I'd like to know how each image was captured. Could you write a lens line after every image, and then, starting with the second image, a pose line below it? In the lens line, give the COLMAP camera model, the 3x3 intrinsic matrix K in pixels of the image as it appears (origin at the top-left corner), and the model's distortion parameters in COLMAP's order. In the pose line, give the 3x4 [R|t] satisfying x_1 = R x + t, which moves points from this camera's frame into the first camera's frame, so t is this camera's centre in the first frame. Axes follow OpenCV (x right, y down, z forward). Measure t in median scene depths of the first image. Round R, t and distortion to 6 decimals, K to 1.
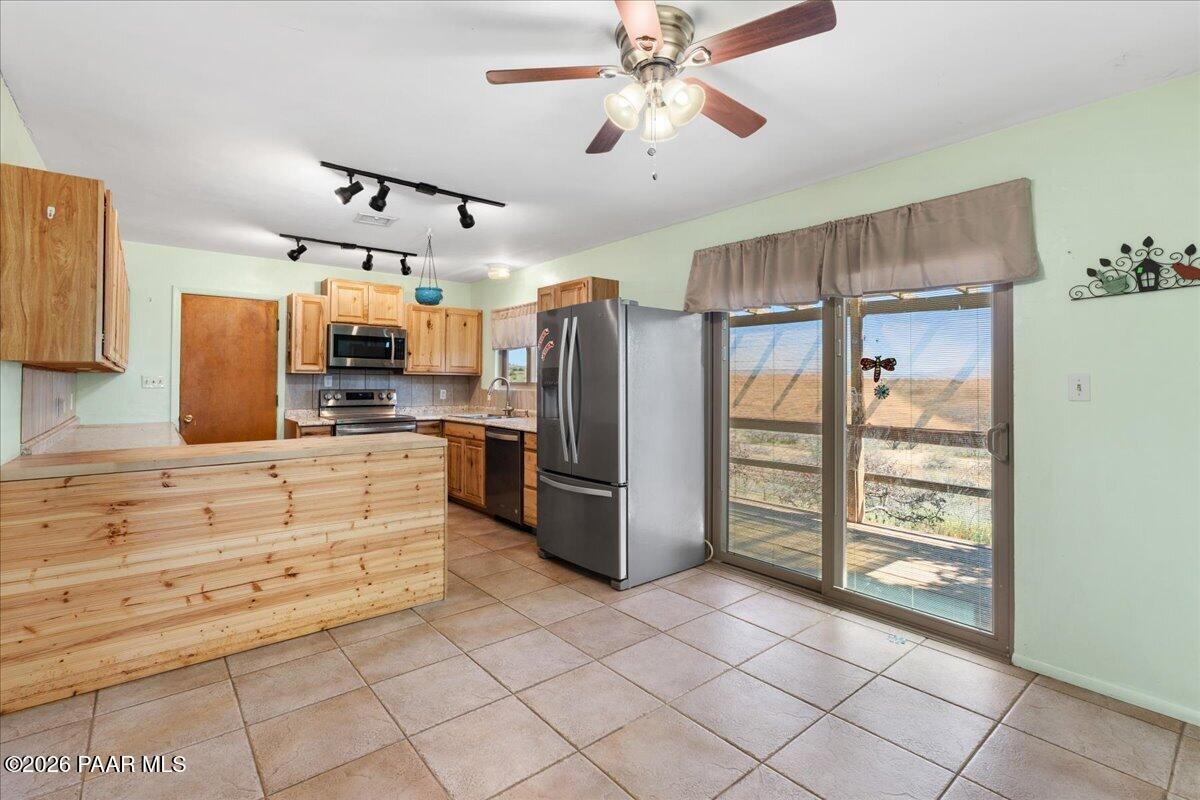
lens RADIAL K [[551.4, 0, 596.7], [0, 551.4, 375.1], [0, 0, 1]] dist [-0.000092, 0.000029]
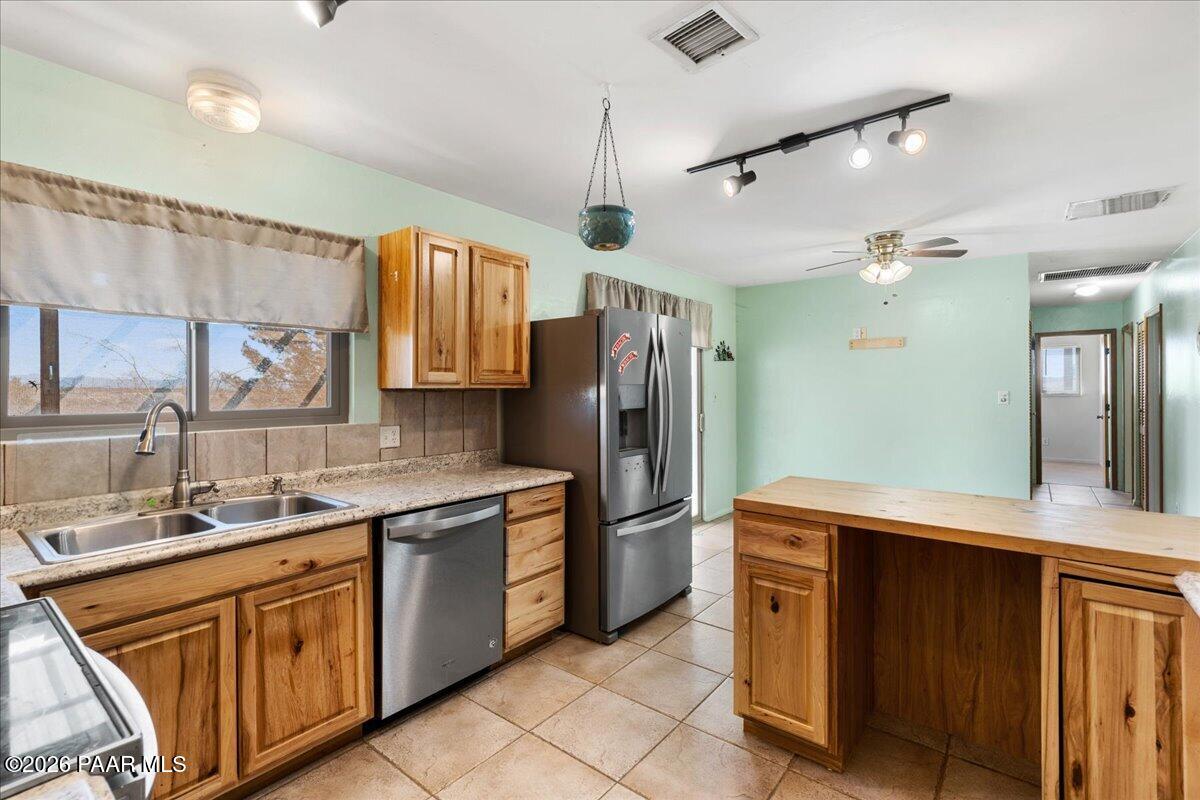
lens RADIAL K [[550.9, 0, 603.4], [0, 550.9, 385.6], [0, 0, 1]] dist [-0.000763, 0.000044]
pose [[-0.217489, 0.000825, 0.976062, -0.725146], [-0.008018, 0.999964, -0.002631, -0.008253], [-0.976030, -0.008398, -0.217475, 1.047345]]
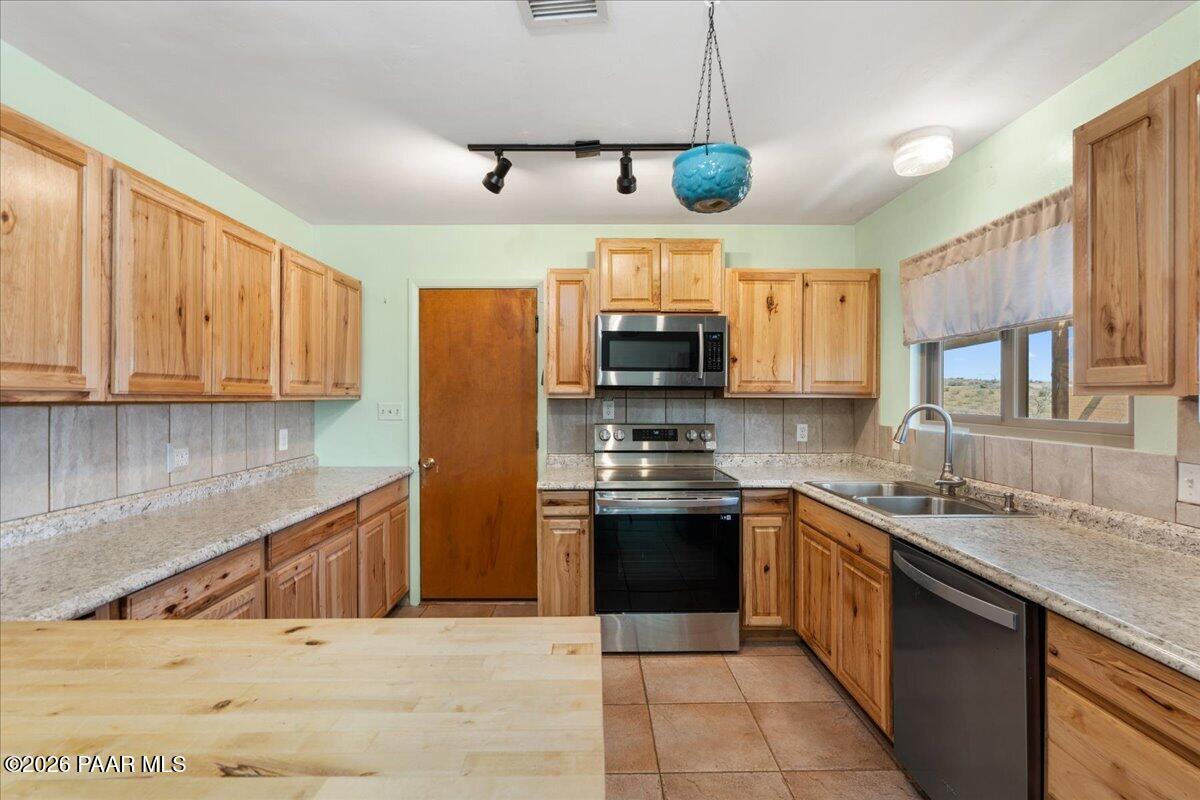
lens RADIAL K [[543.1, 0, 598.8], [0, 543.1, 396.6], [0, 0, 1]] dist [-0.001785, 0.000077]
pose [[0.777533, -0.004136, -0.628828, -0.137801], [0.010737, 0.999920, 0.006700, -0.010481], [0.628750, -0.011961, 0.777515, 0.653459]]
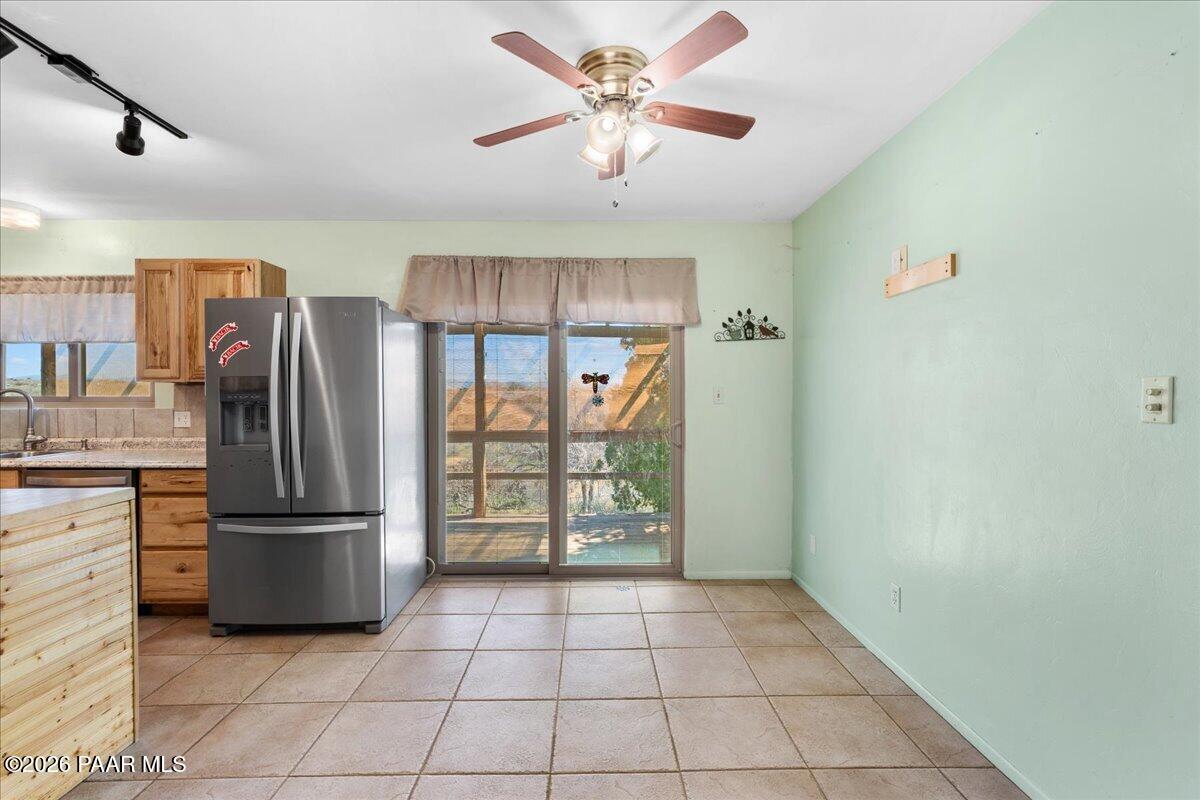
lens RADIAL K [[543.1, 0, 598.8], [0, 543.1, 396.6], [0, 0, 1]] dist [-0.001785, 0.000077]
pose [[0.623089, -0.011055, 0.782073, -0.308017], [-0.003599, 0.999849, 0.017000, -0.000338], [-0.782143, -0.013407, 0.622955, 0.147220]]
